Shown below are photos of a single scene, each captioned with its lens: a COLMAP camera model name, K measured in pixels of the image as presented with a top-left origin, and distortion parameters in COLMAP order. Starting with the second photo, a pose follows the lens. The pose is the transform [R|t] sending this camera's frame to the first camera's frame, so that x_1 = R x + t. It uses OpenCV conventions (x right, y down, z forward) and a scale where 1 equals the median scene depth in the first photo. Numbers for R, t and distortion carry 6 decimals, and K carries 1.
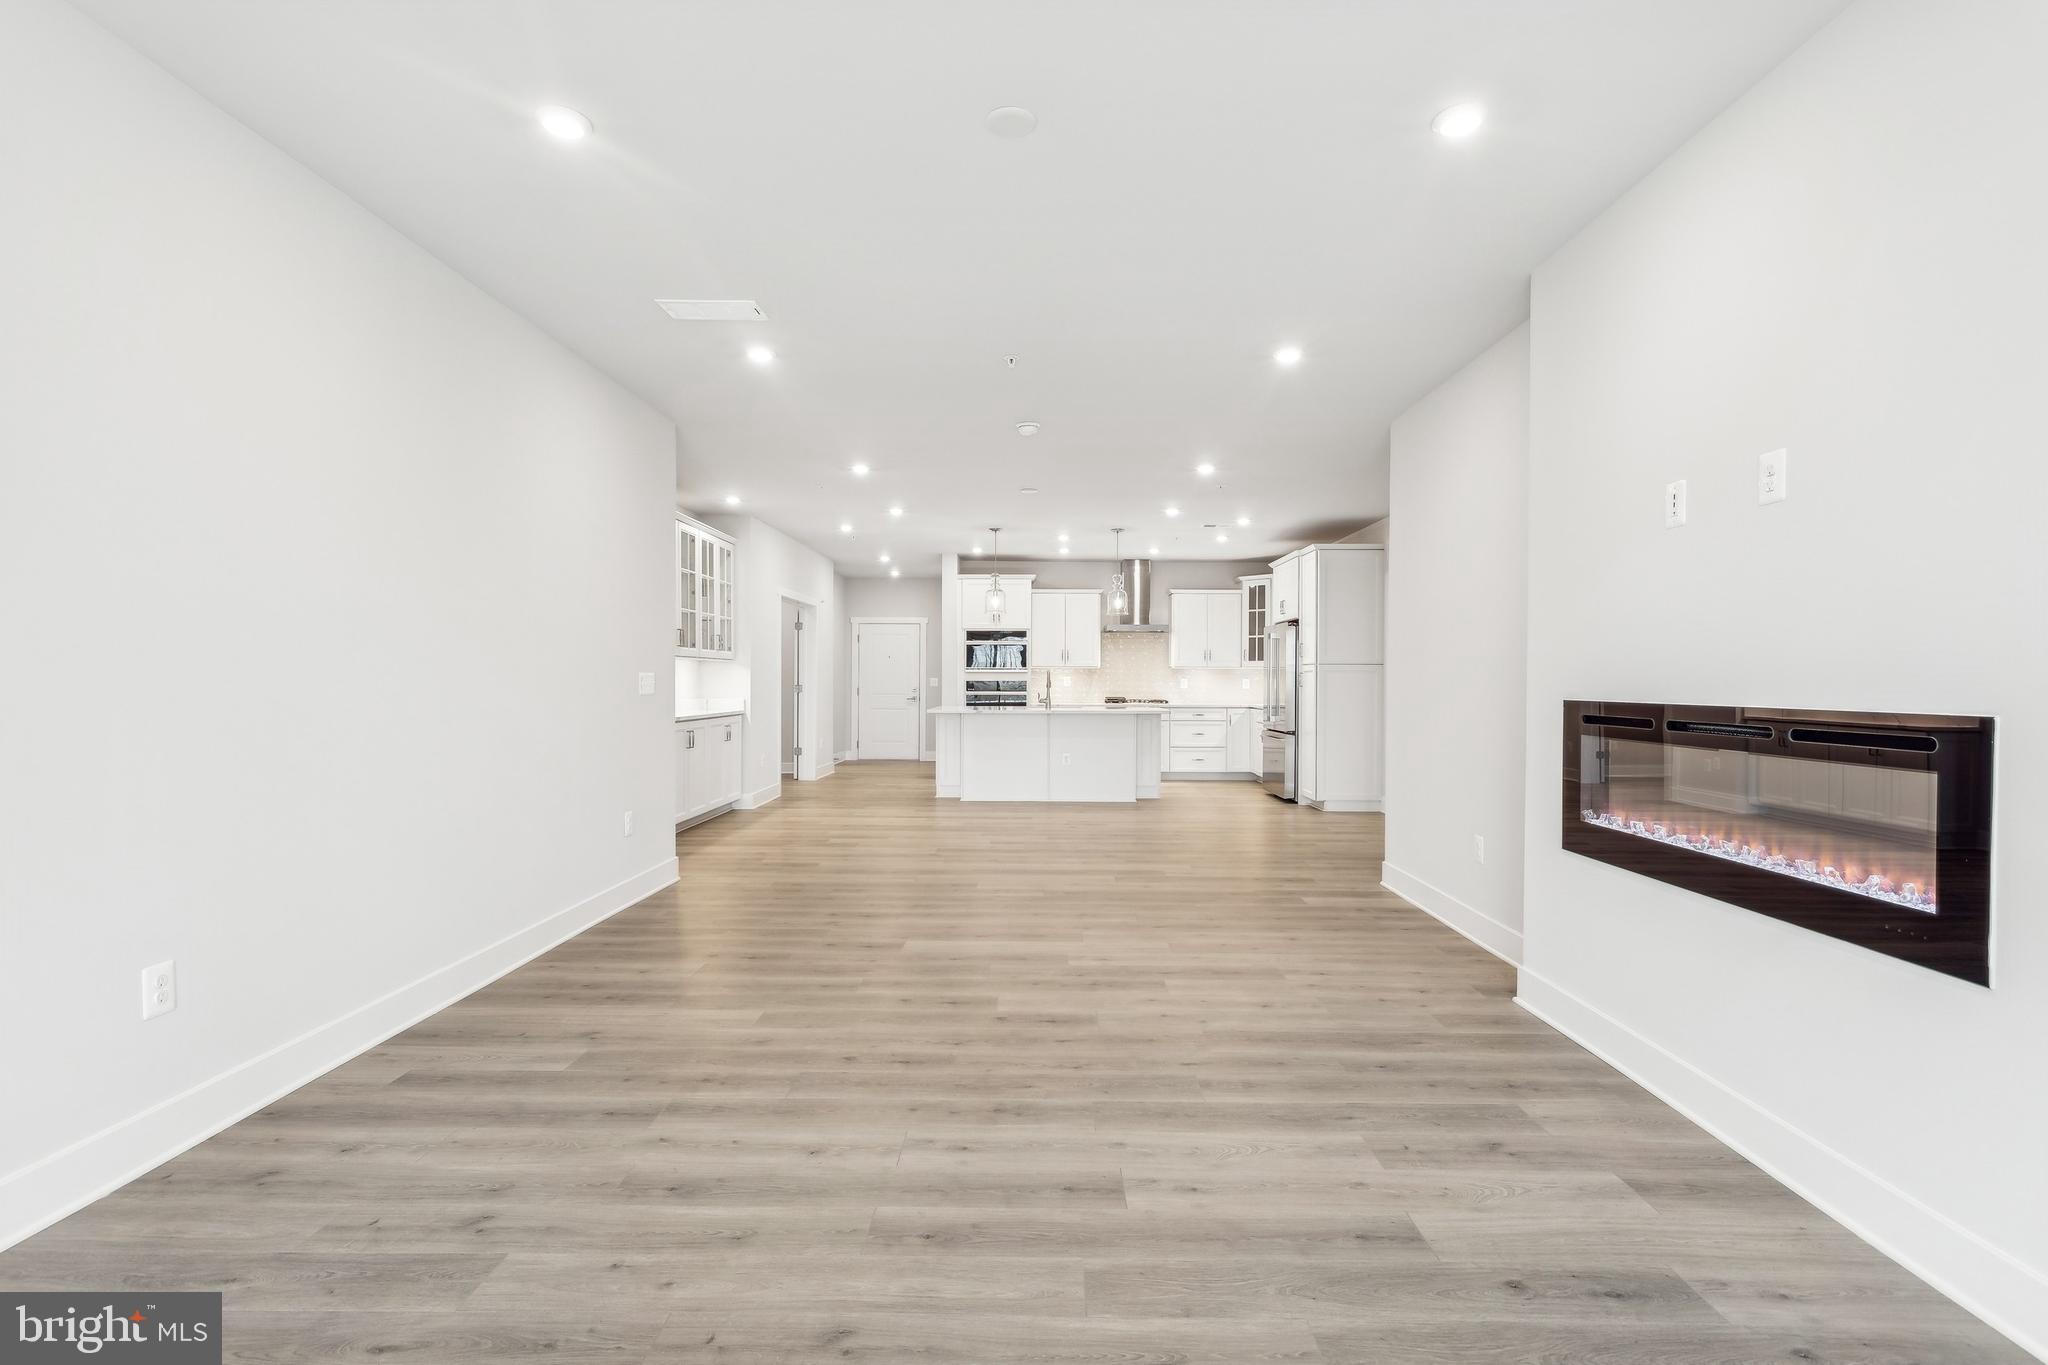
lens RADIAL K [[996.7, 0, 1029.0], [0, 996.7, 676.8], [0, 0, 1]] dist [-0.000016, 0.000799]
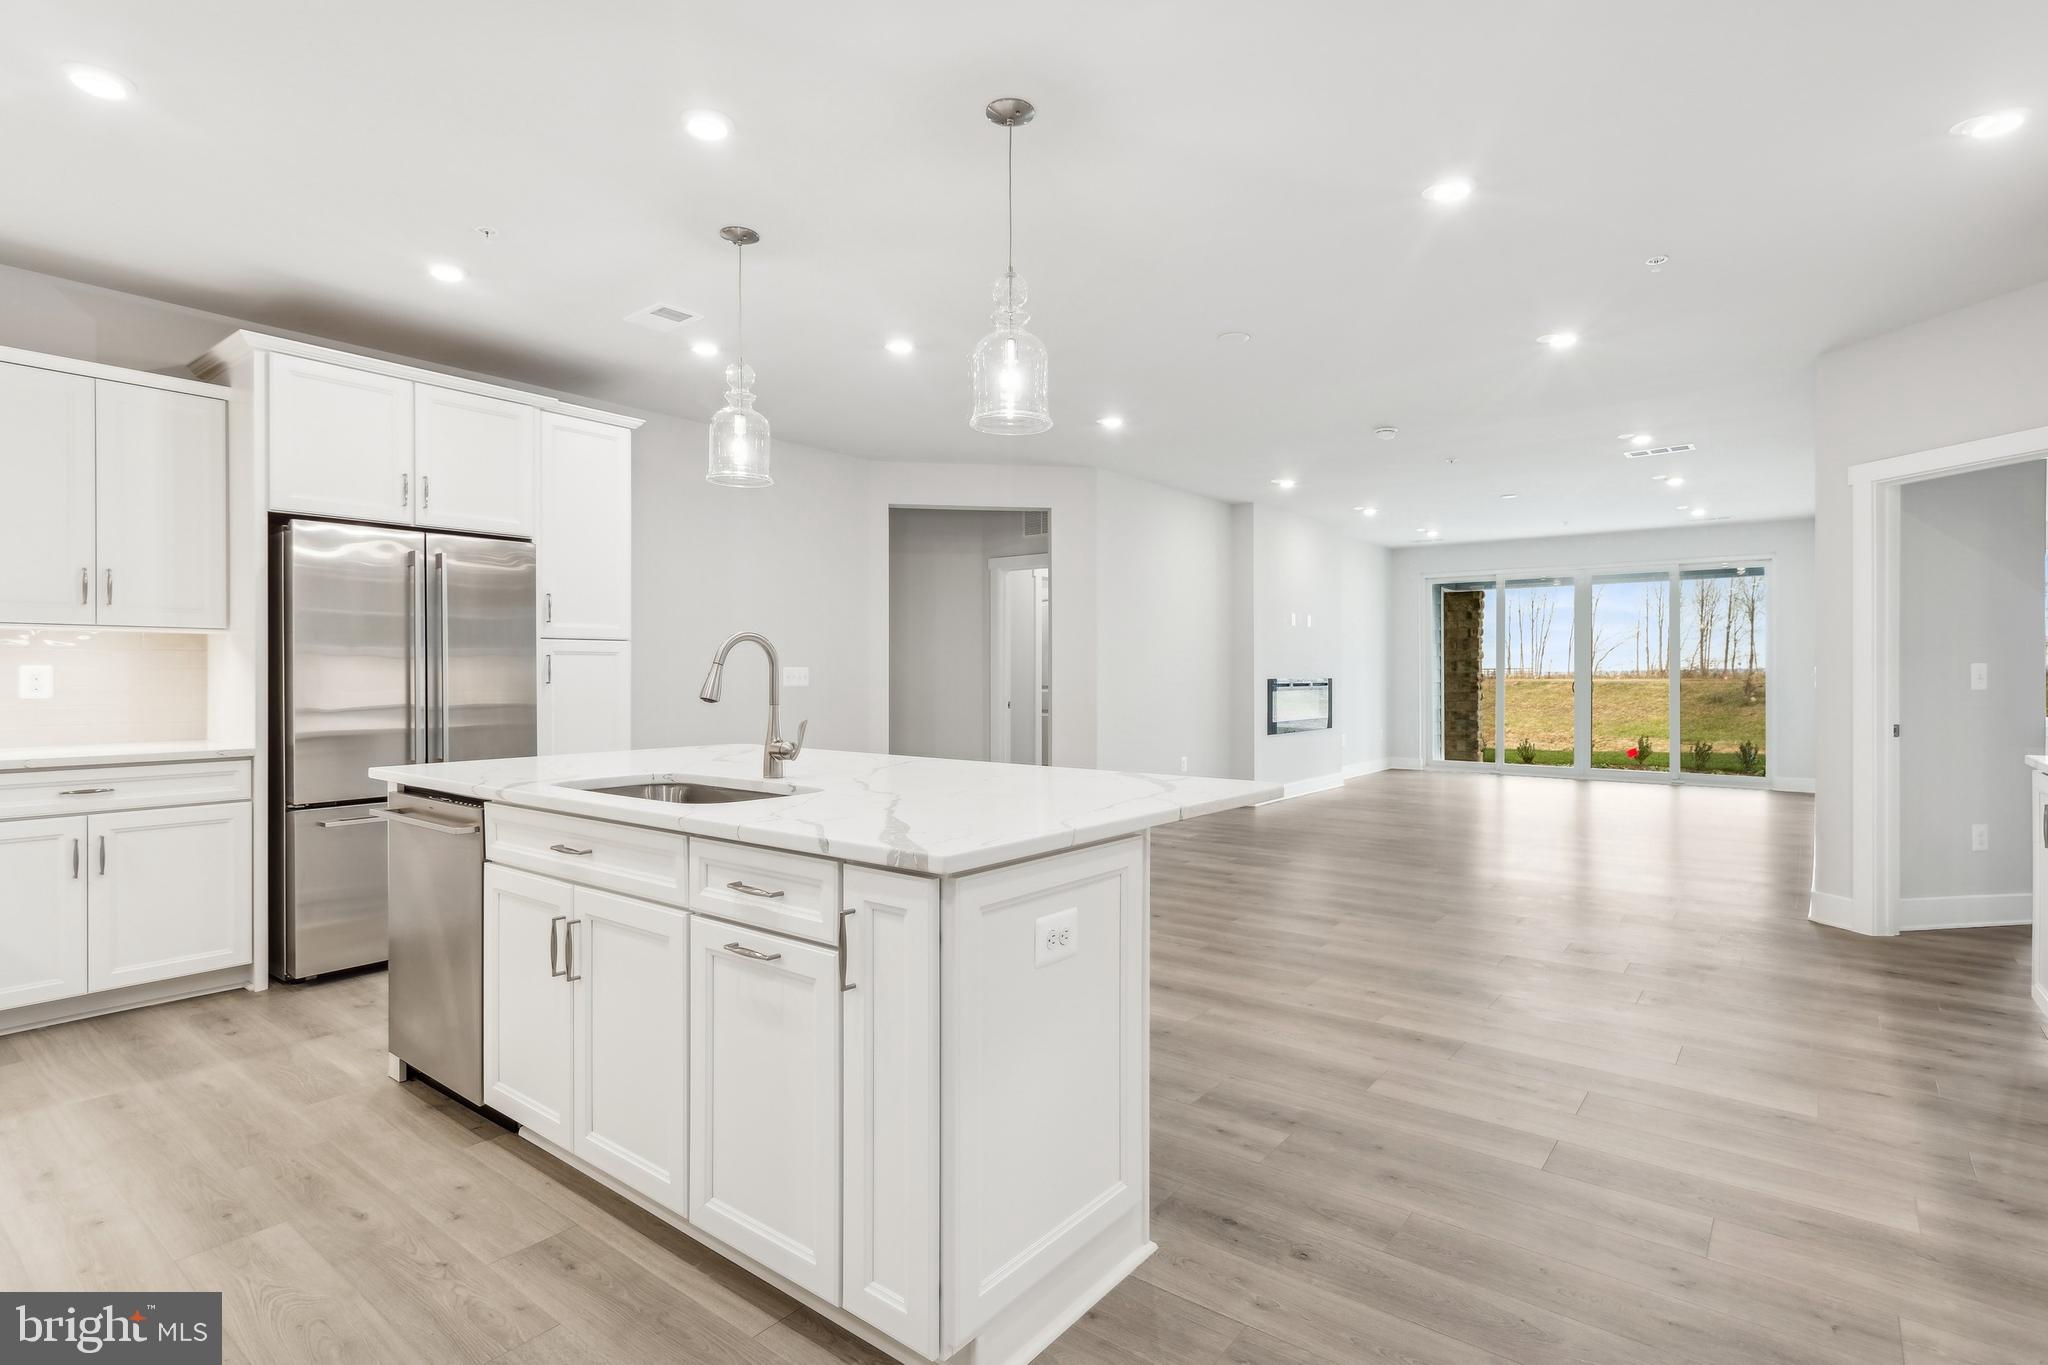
lens RADIAL K [[996.7, 0, 1029.0], [0, 996.7, 676.8], [0, 0, 1]] dist [-0.000016, 0.000799]
pose [[-0.787787, -0.009117, 0.615880, -0.203775], [-0.007450, 0.999958, 0.005273, 0.002087], [-0.615902, -0.000434, -0.787822, 1.066443]]
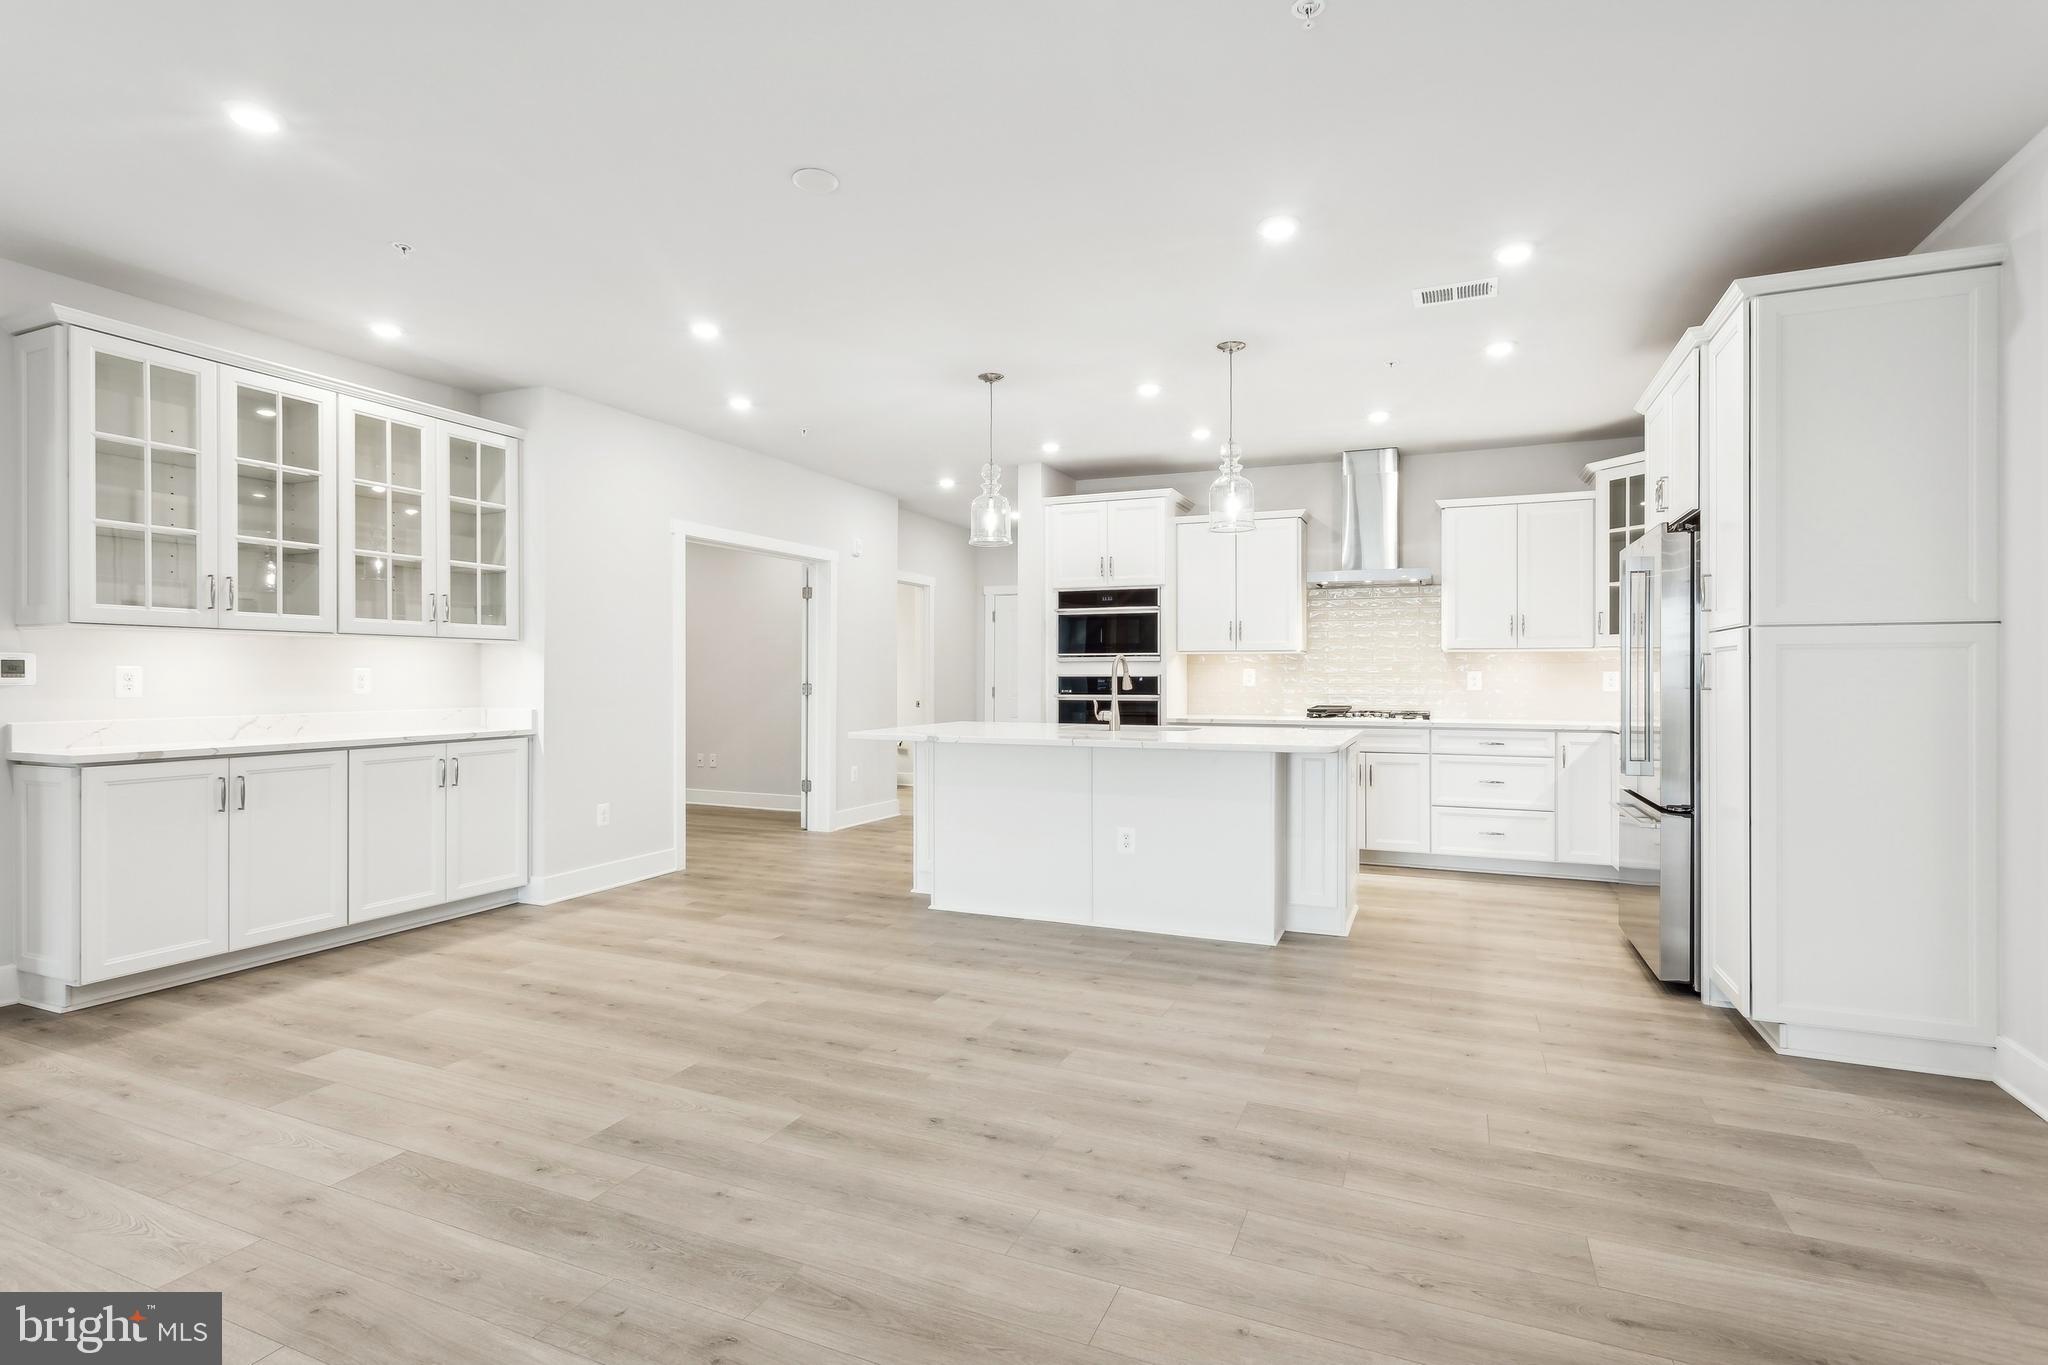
lens RADIAL K [[996.7, 0, 1029.0], [0, 996.7, 676.8], [0, 0, 1]] dist [-0.000016, 0.000799]
pose [[0.924999, -0.002490, -0.379962, 0.145412], [0.003945, 0.999988, 0.003050, 0.002226], [0.379949, -0.004320, 0.924997, 0.450514]]
